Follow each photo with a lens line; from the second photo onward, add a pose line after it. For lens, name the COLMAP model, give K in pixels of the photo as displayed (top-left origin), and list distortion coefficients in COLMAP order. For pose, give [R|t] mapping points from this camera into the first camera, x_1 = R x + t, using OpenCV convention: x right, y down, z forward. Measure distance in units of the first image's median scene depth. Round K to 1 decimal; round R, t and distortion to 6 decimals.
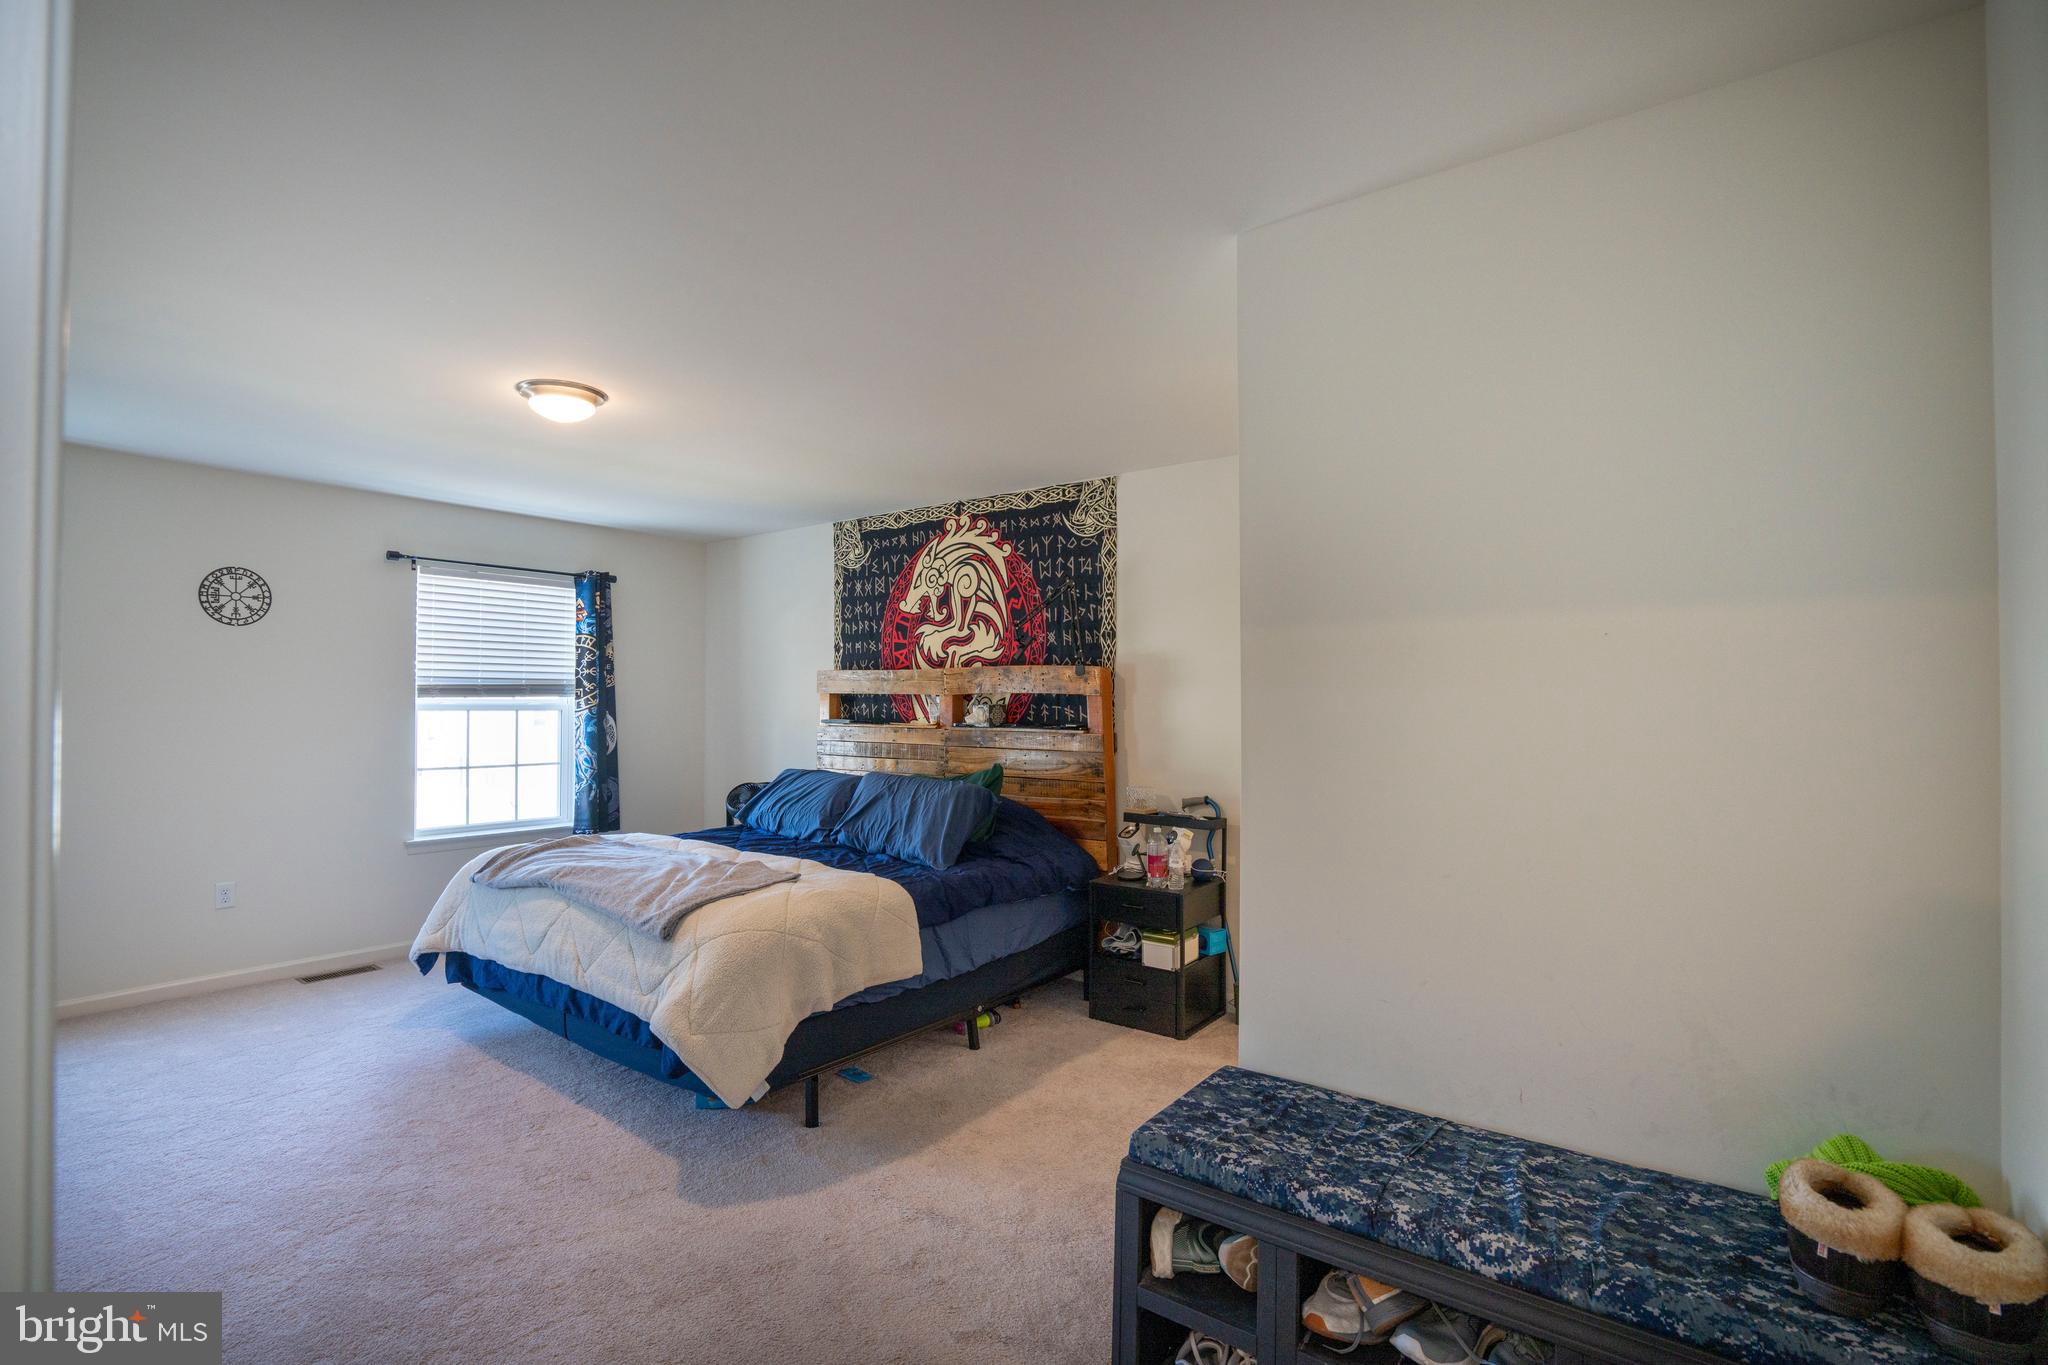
lens RADIAL K [[949.6, 0, 1018.5], [0, 949.6, 688.4], [0, 0, 1]] dist [-0.068185, 0.029388]
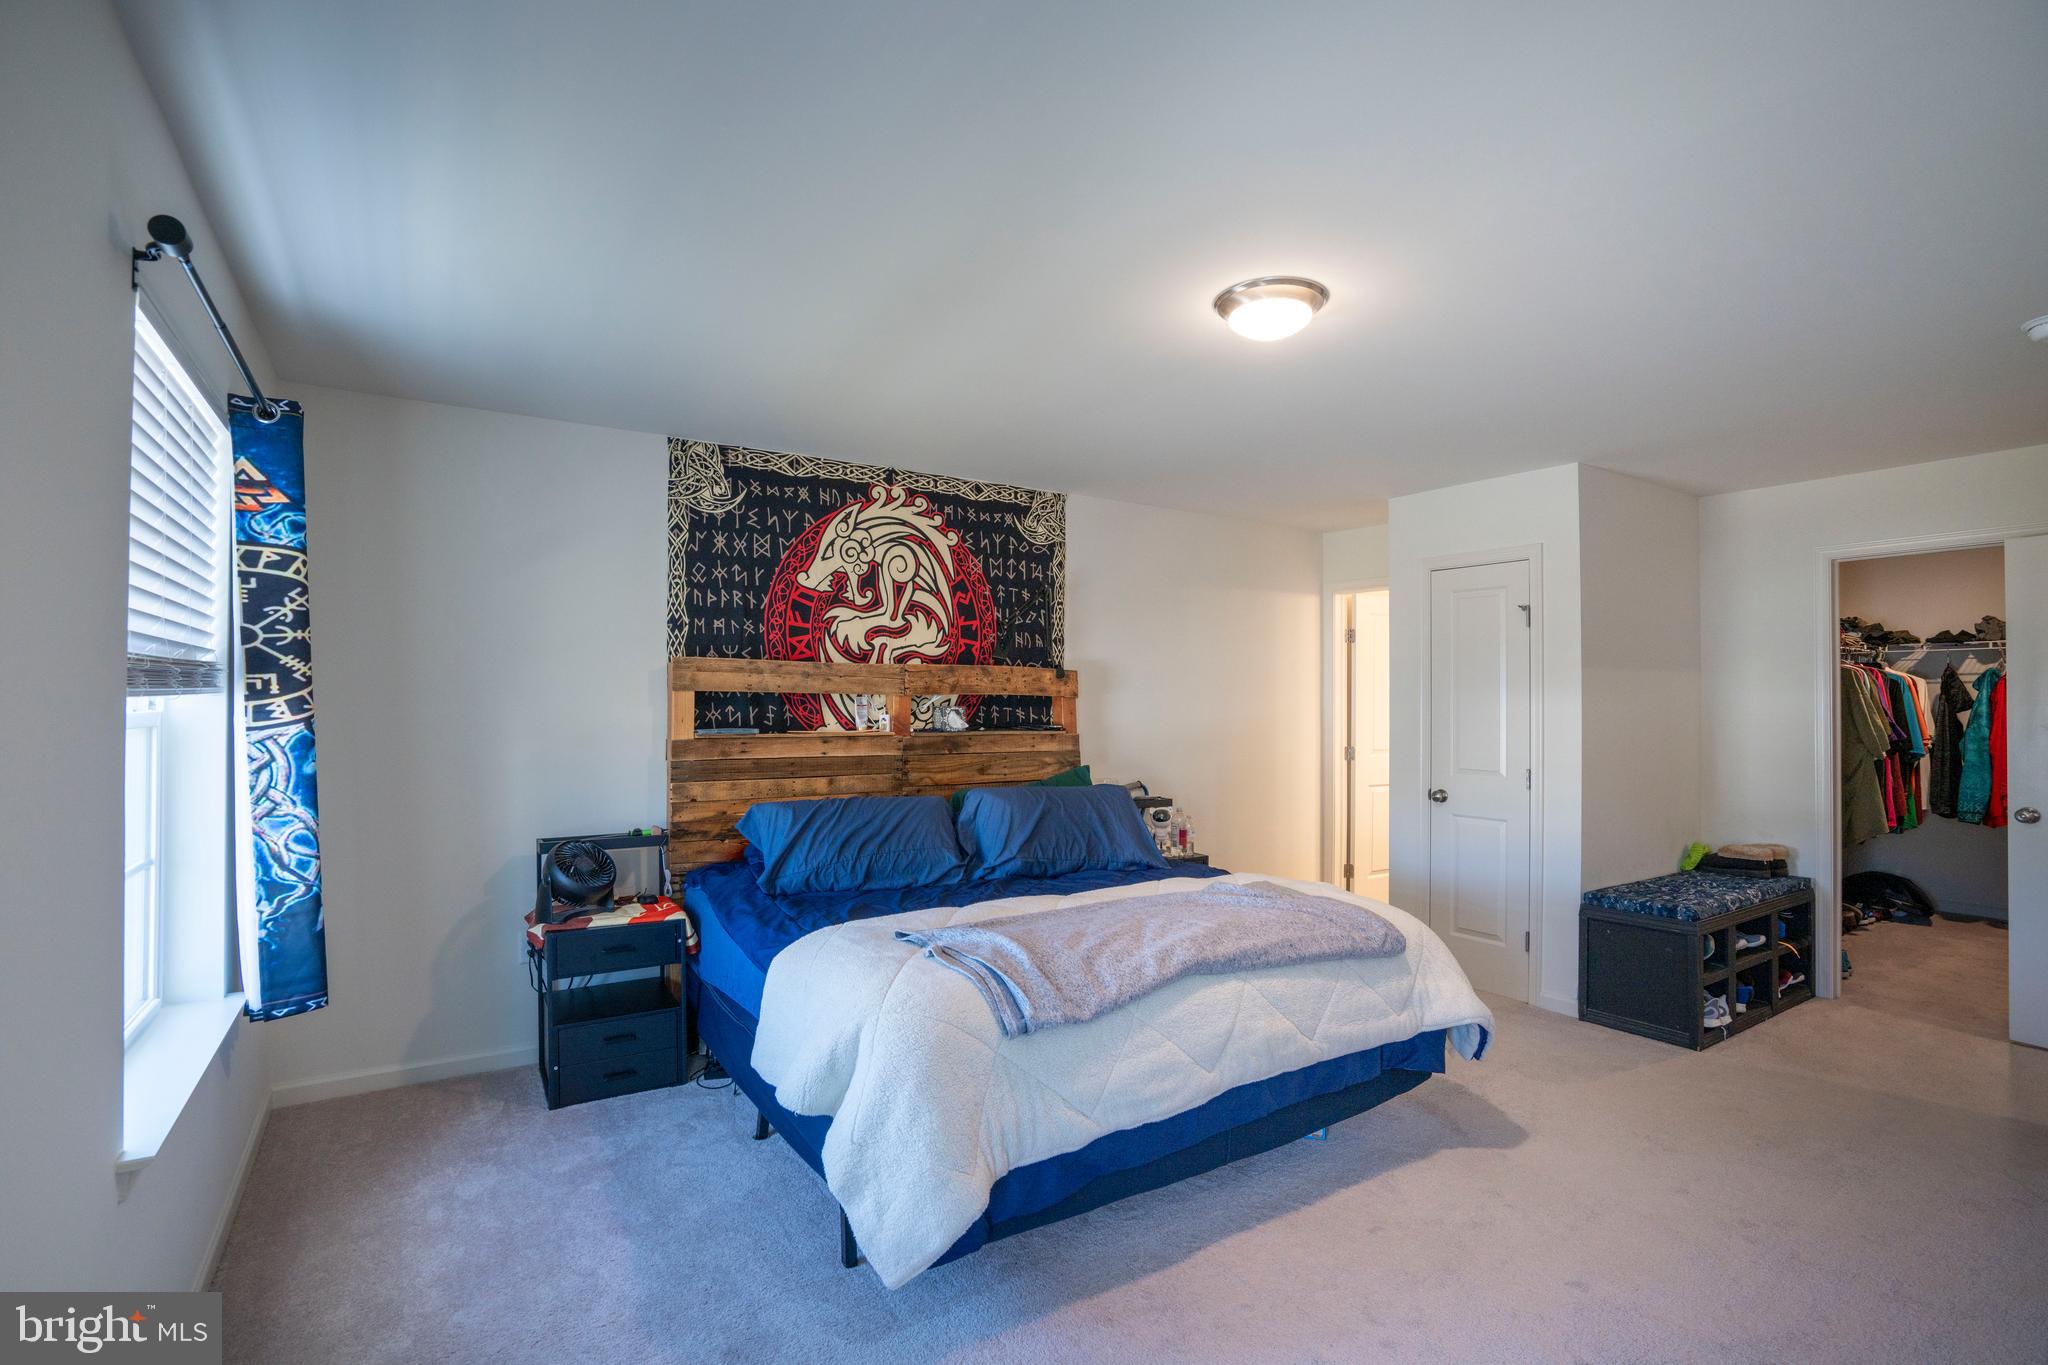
lens RADIAL K [[949.6, 0, 1018.5], [0, 949.6, 688.4], [0, 0, 1]] dist [-0.068185, 0.029388]
pose [[0.343426, 0.011998, 0.939103, -0.821620], [-0.015264, 0.999858, -0.007193, 0.004997], [-0.939056, -0.011864, 0.343561, 0.598905]]
